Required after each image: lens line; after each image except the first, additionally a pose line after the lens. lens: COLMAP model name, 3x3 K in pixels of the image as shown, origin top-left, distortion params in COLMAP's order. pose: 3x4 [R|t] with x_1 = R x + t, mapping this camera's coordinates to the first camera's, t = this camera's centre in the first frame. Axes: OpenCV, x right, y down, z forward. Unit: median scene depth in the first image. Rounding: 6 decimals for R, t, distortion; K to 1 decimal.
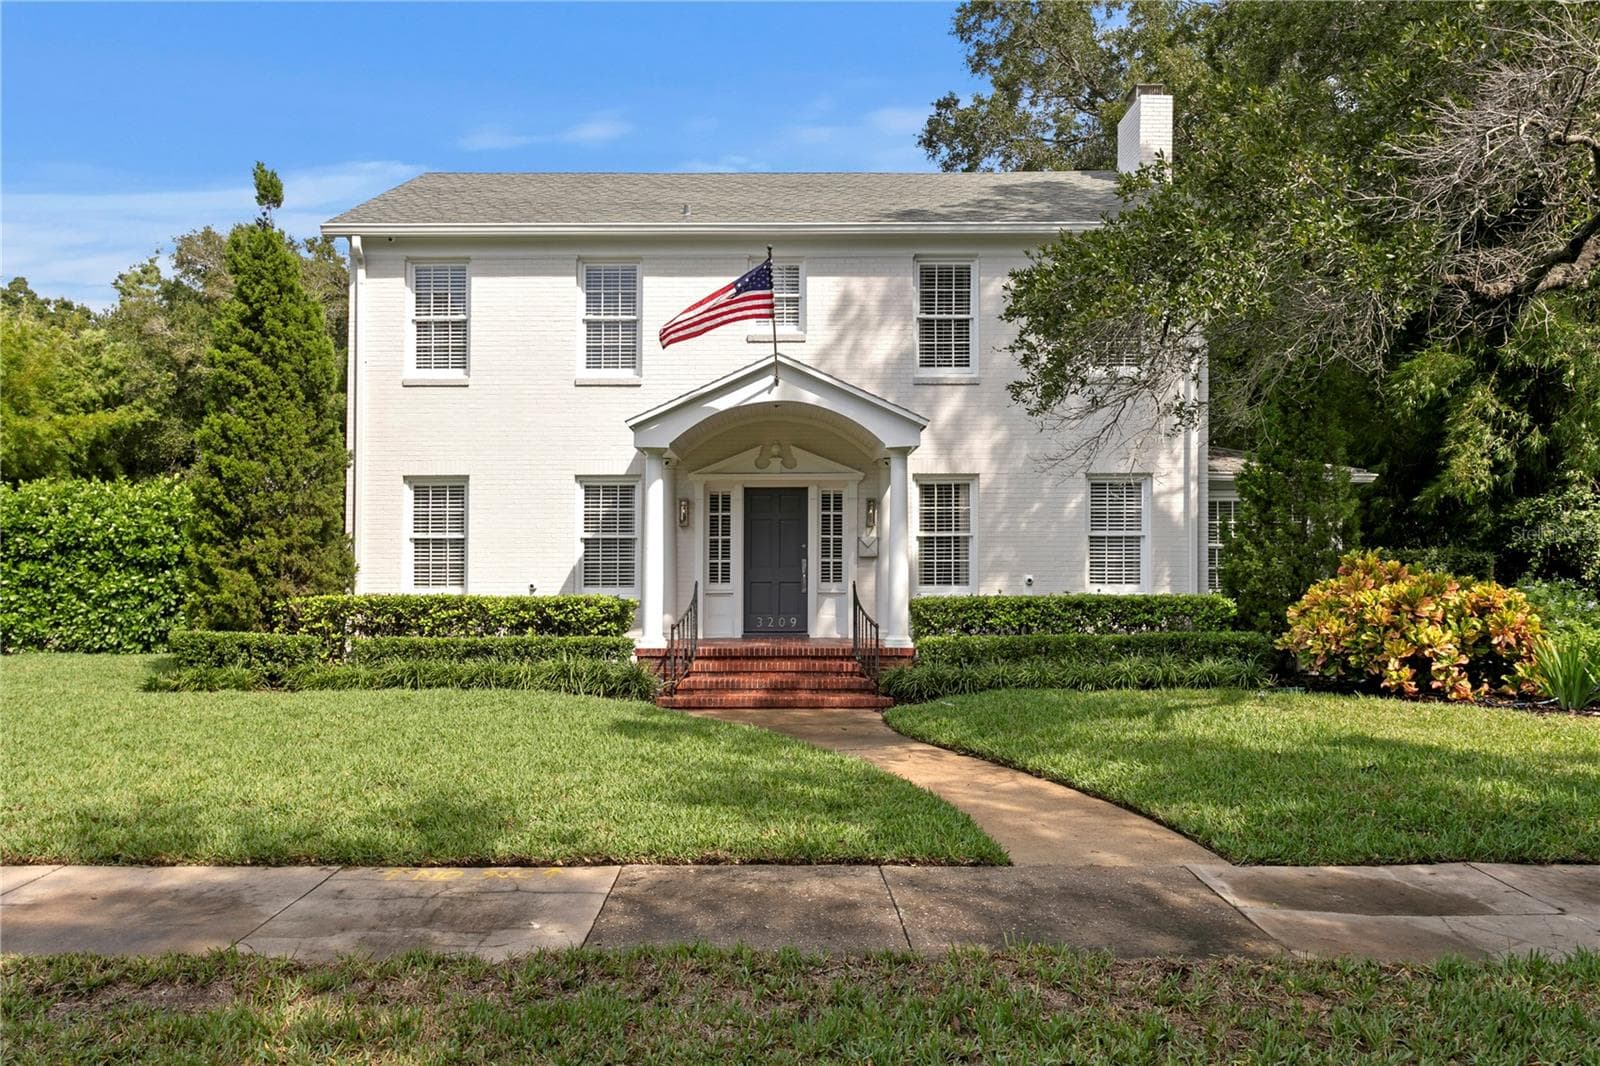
lens RADIAL K [[1135.5, 0, 802.8], [0, 1135.5, 533.2], [0, 0, 1]] dist [-0.000180, -0.002103]
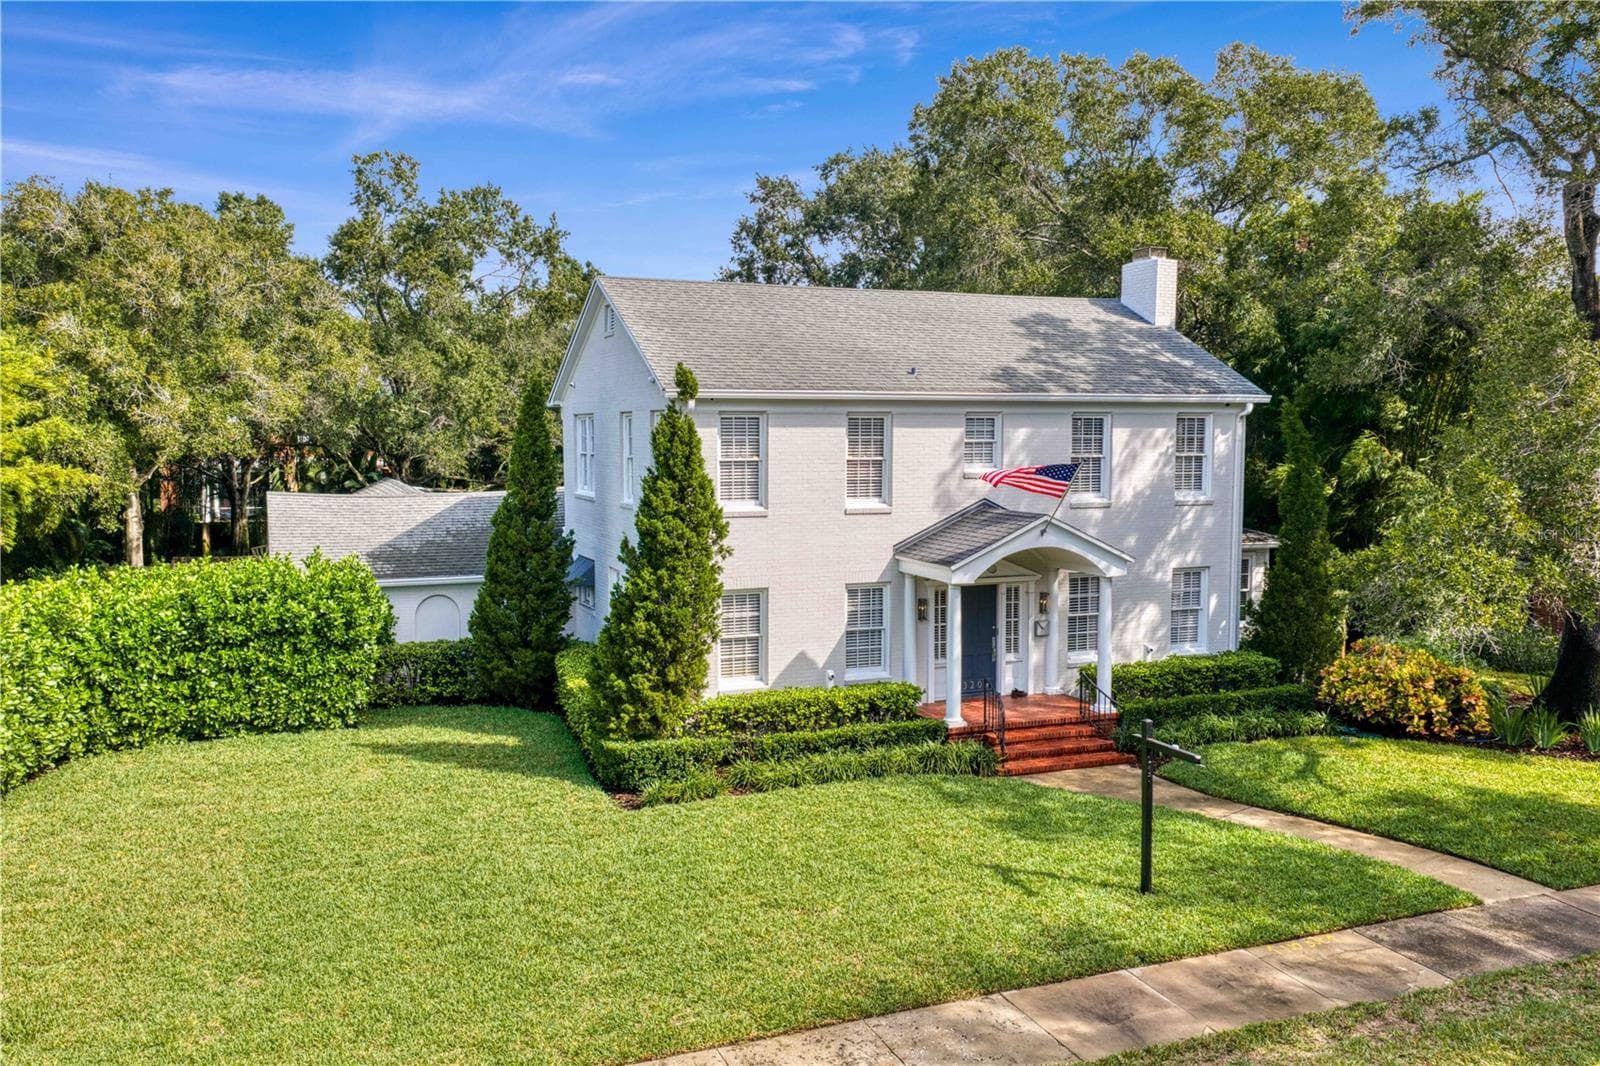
lens RADIAL K [[1242.1, 0, 829.6], [0, 1242.1, 496.0], [0, 0, 1]] dist [0.032309, -0.044698]
pose [[0.928045, -0.011892, 0.372279, -0.732106], [-0.018331, 0.996821, 0.077537, -0.256255], [-0.372018, -0.078782, 0.924876, -0.280449]]
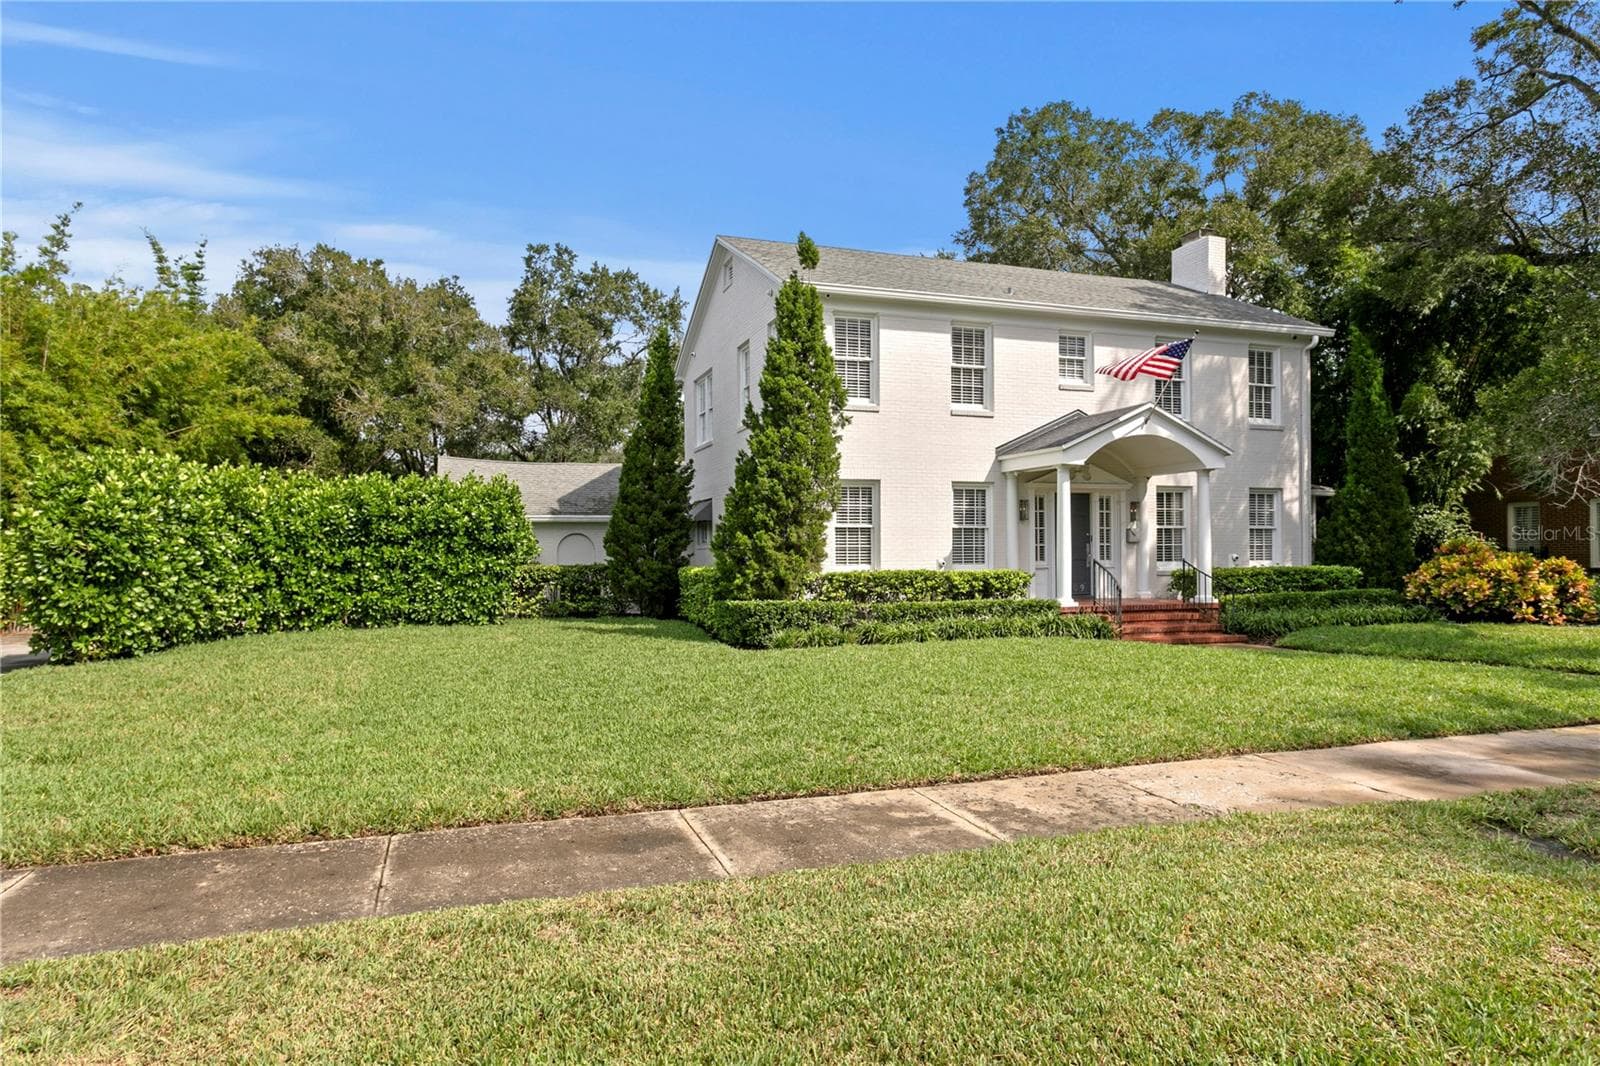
lens RADIAL K [[907.9, 0, 798.2], [0, 907.9, 527.9], [0, 0, 1]] dist [-0.015962, 0.004985]
pose [[0.953936, 0.005726, 0.299956, -0.693034], [-0.007054, 0.999970, 0.003345, 0.001781], [-0.299928, -0.005307, 0.953947, 0.022796]]
